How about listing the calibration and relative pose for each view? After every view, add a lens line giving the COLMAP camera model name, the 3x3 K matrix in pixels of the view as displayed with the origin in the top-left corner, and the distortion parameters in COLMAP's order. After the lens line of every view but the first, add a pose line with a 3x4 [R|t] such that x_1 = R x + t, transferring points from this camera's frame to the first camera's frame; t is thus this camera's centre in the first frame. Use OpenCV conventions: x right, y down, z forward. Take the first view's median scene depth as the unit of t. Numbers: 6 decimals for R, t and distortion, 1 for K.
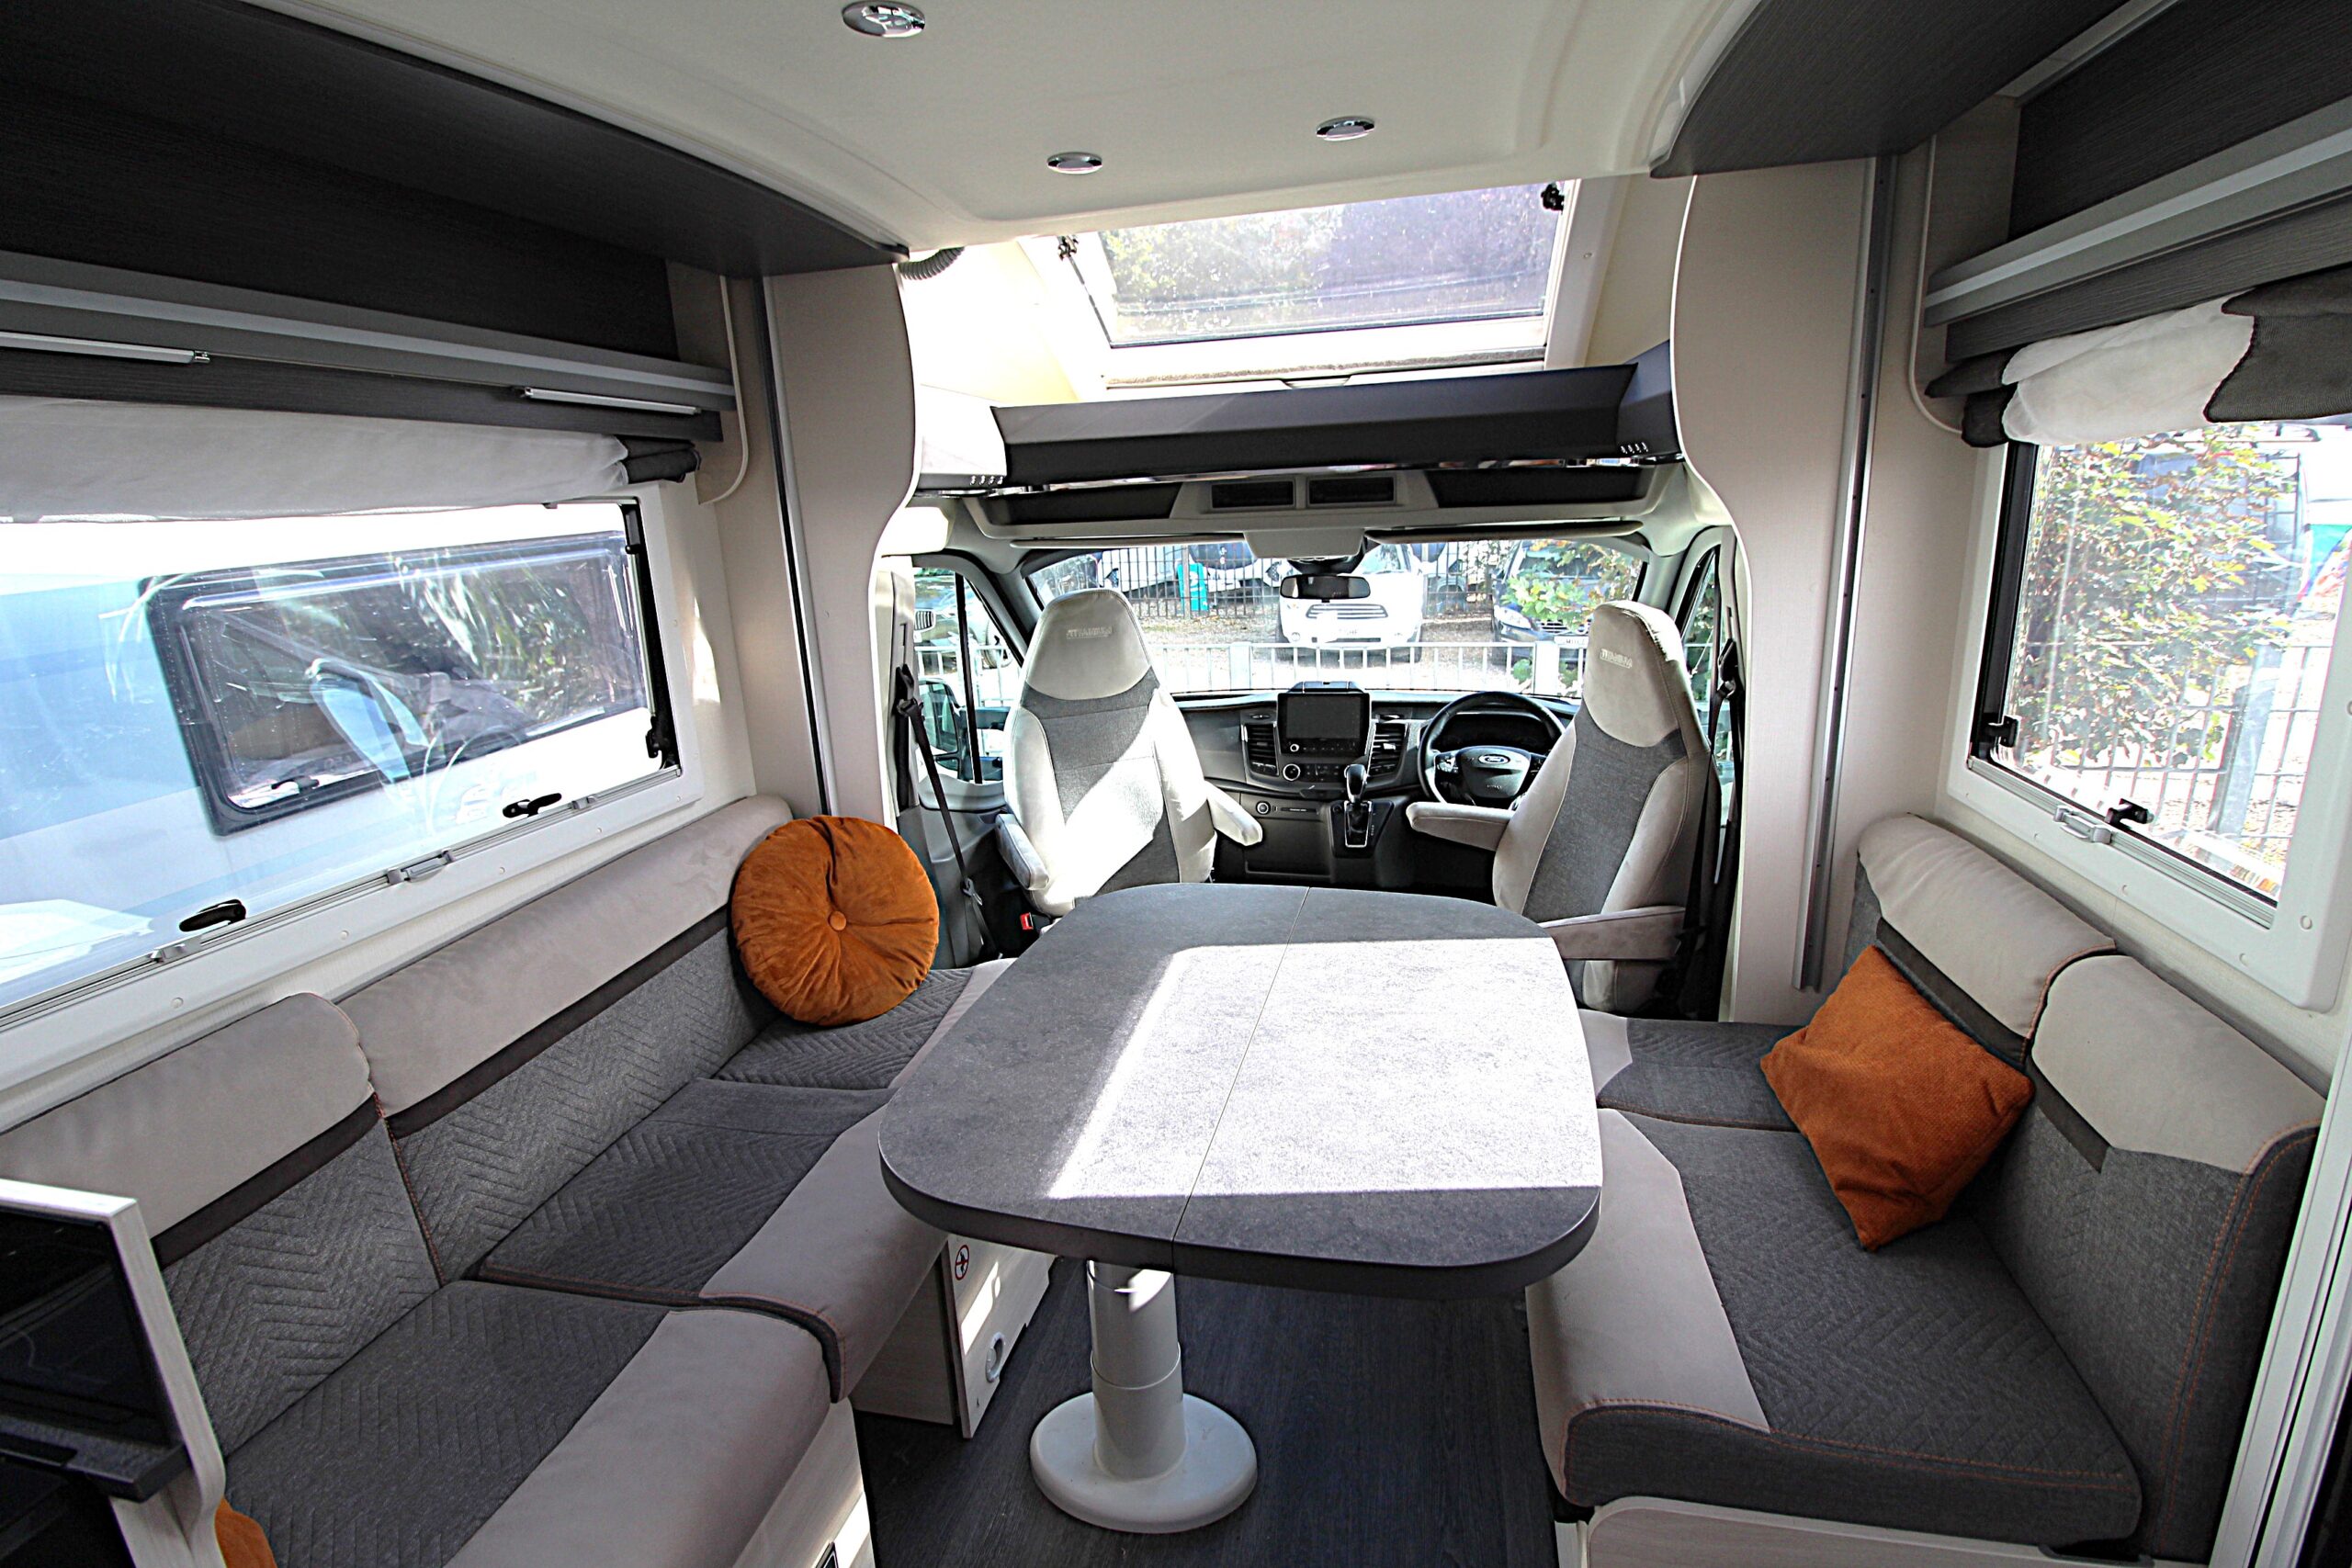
lens RADIAL K [[1091.8, 0, 1183.3], [0, 1091.8, 775.4], [0, 0, 1]] dist [-0.000395, -0.013085]
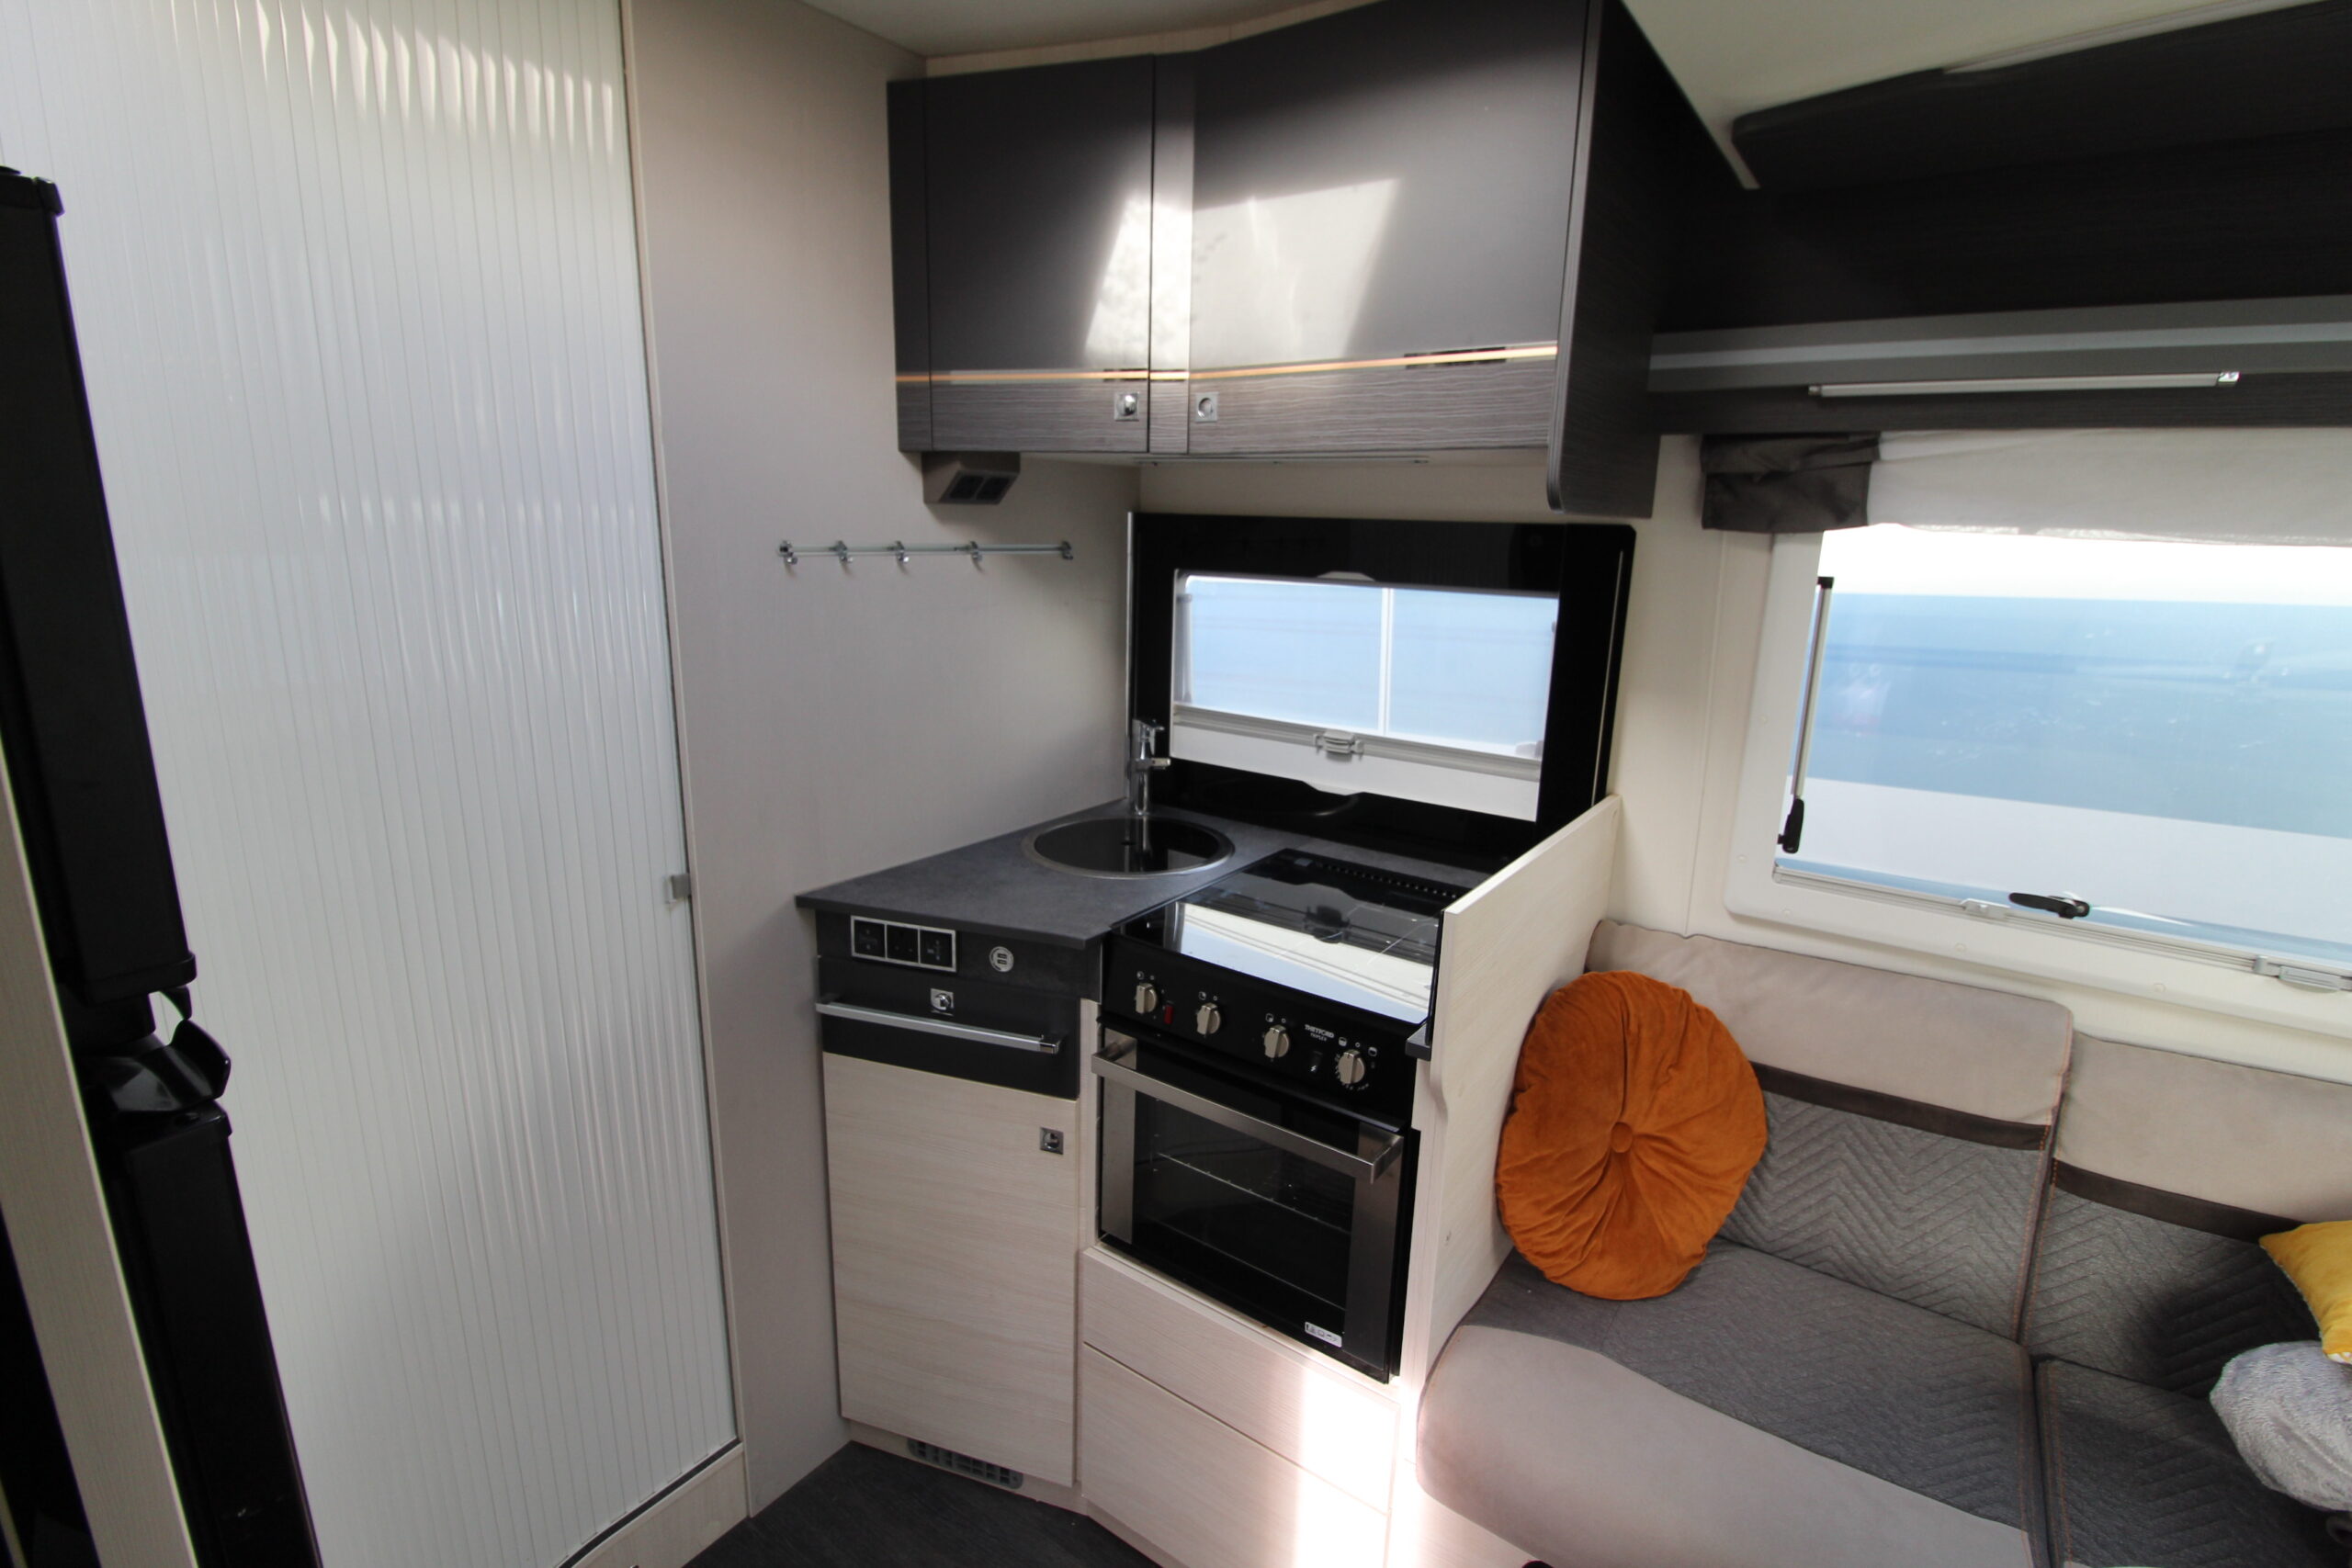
lens RADIAL K [[1091.8, 0, 1195.0], [0, 1091.8, 777.0], [0, 0, 1]] dist [-0.000395, -0.013085]
pose [[-0.381003, 0.244419, -0.891681, 0.206230], [-0.232245, 0.908202, 0.348183, -0.094535], [0.894929, 0.339748, -0.289263, 0.301802]]
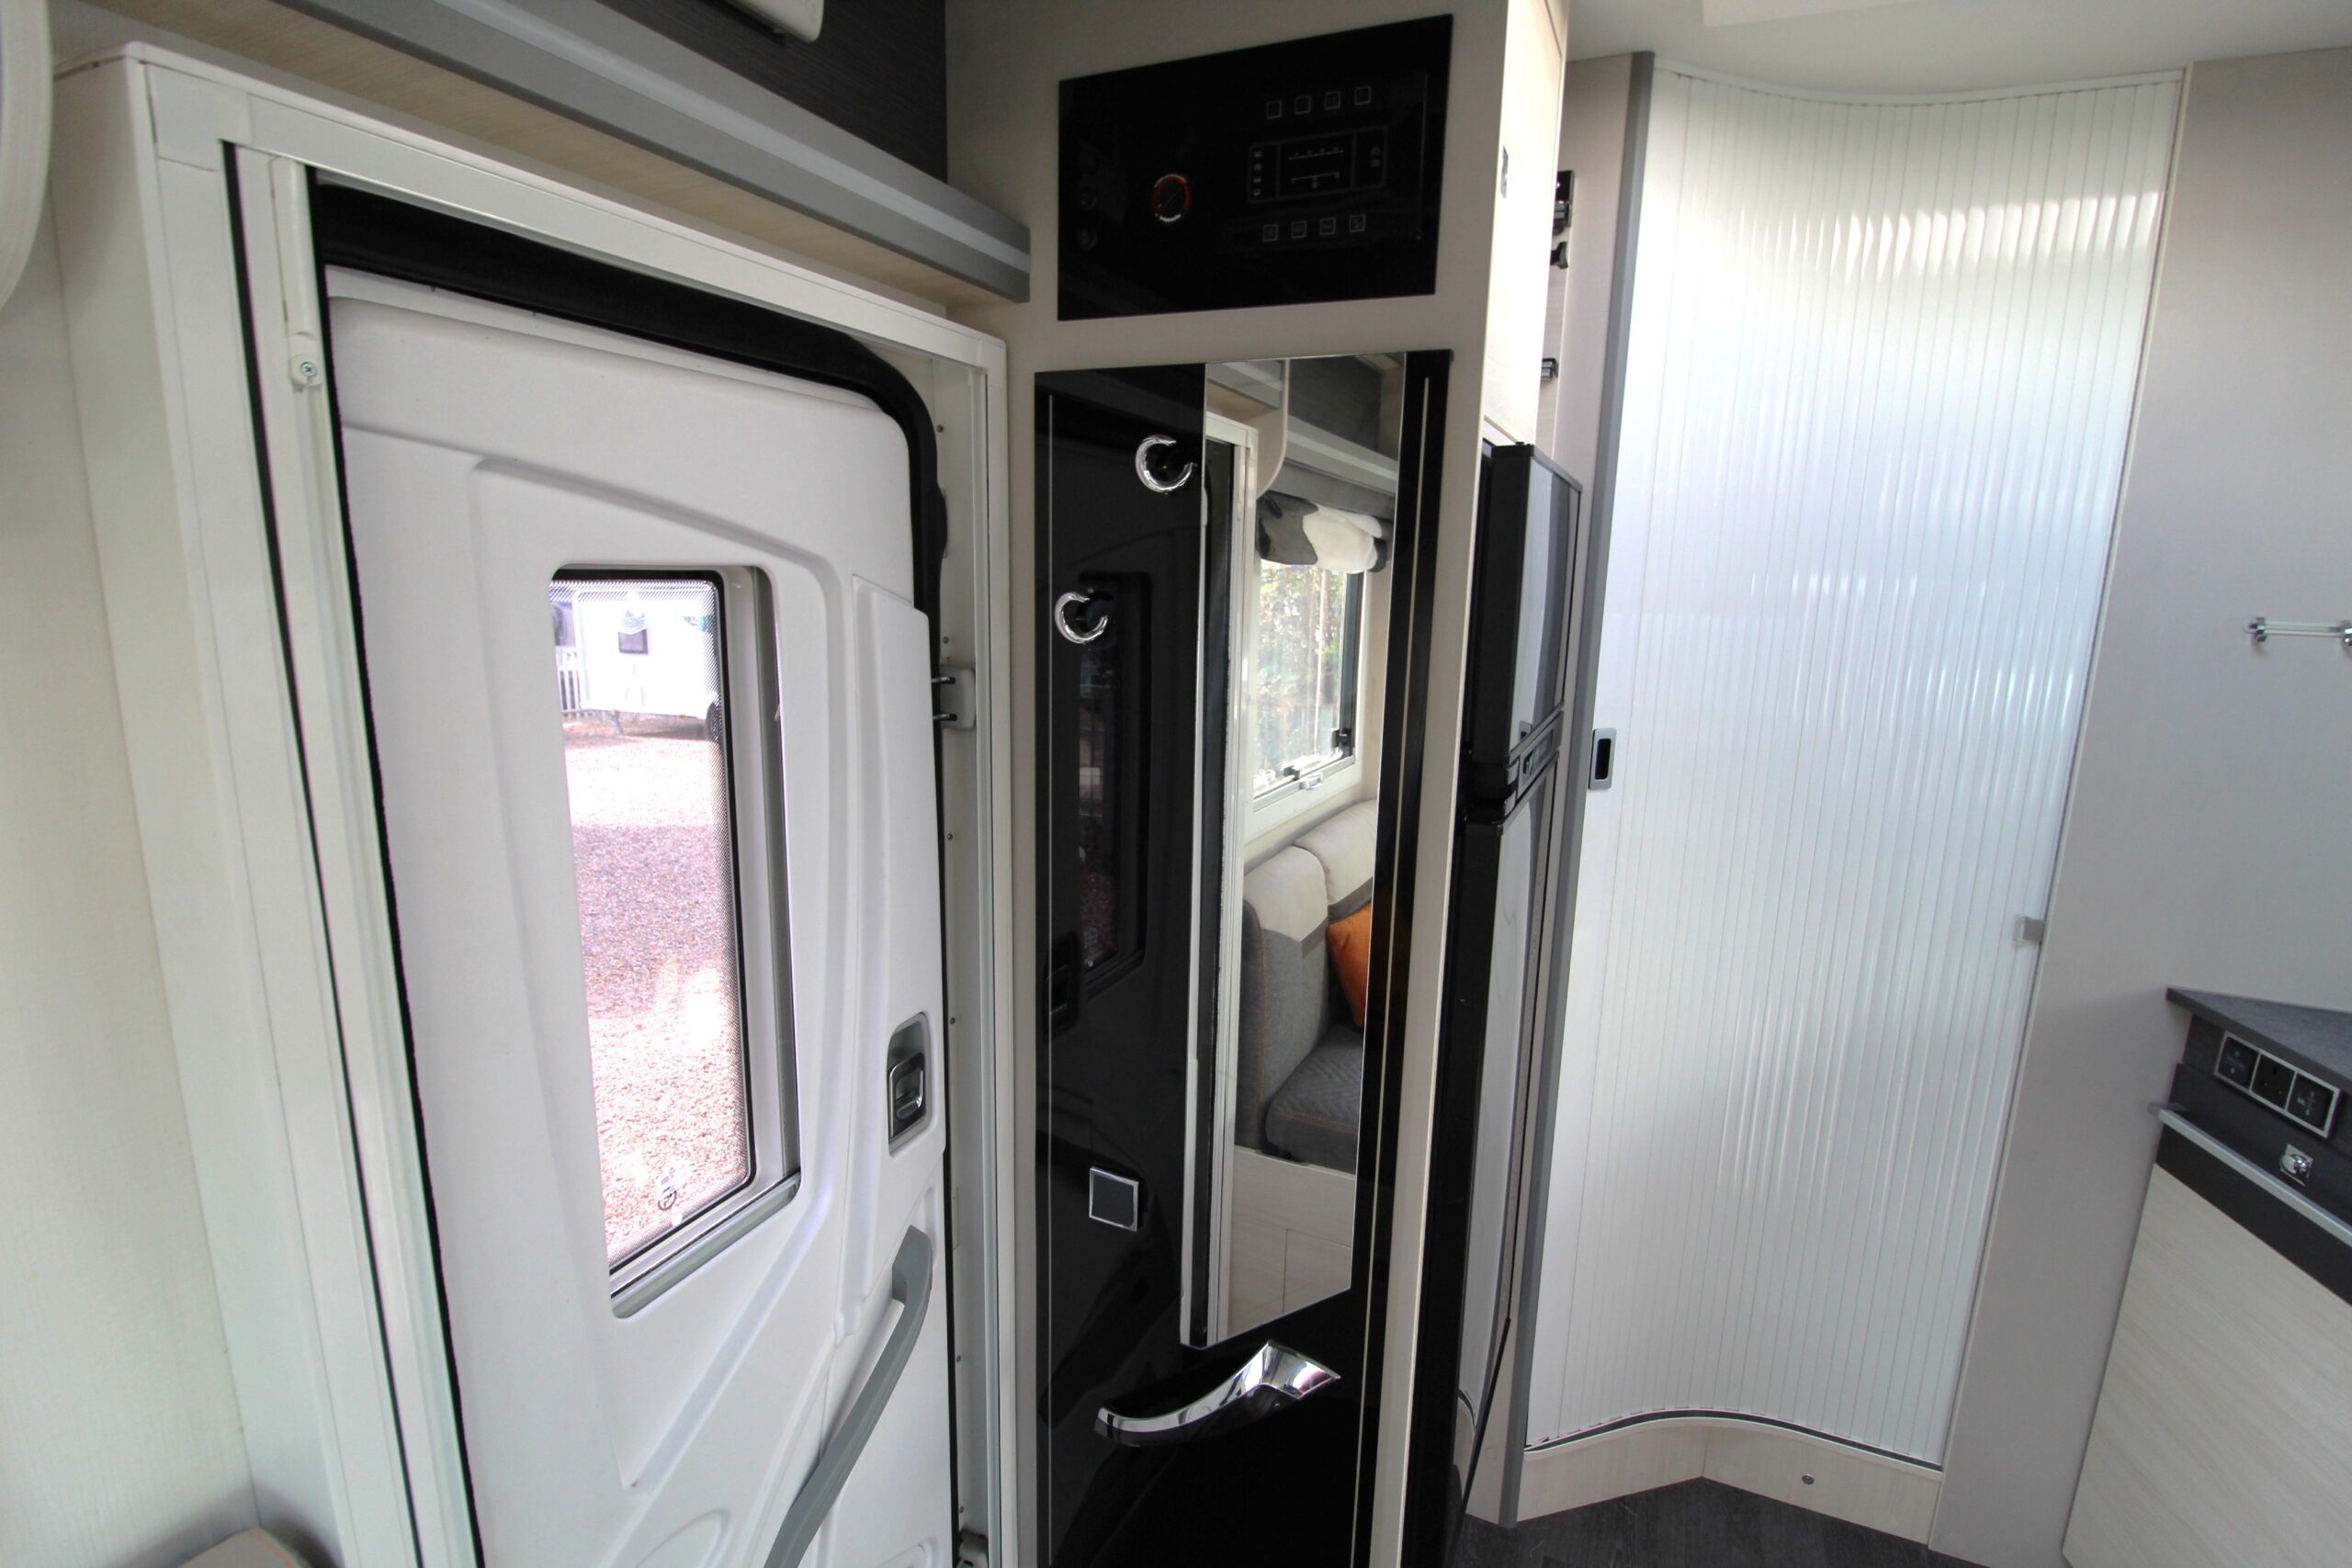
lens RADIAL K [[1091.8, 0, 1187.4], [0, 1091.8, 778.2], [0, 0, 1]] dist [-0.000395, -0.013085]
pose [[-0.978965, -0.015181, 0.203464, 0.148453], [0.070625, 0.910364, 0.407737, -0.146777], [-0.191416, 0.413530, -0.890142, 0.541226]]
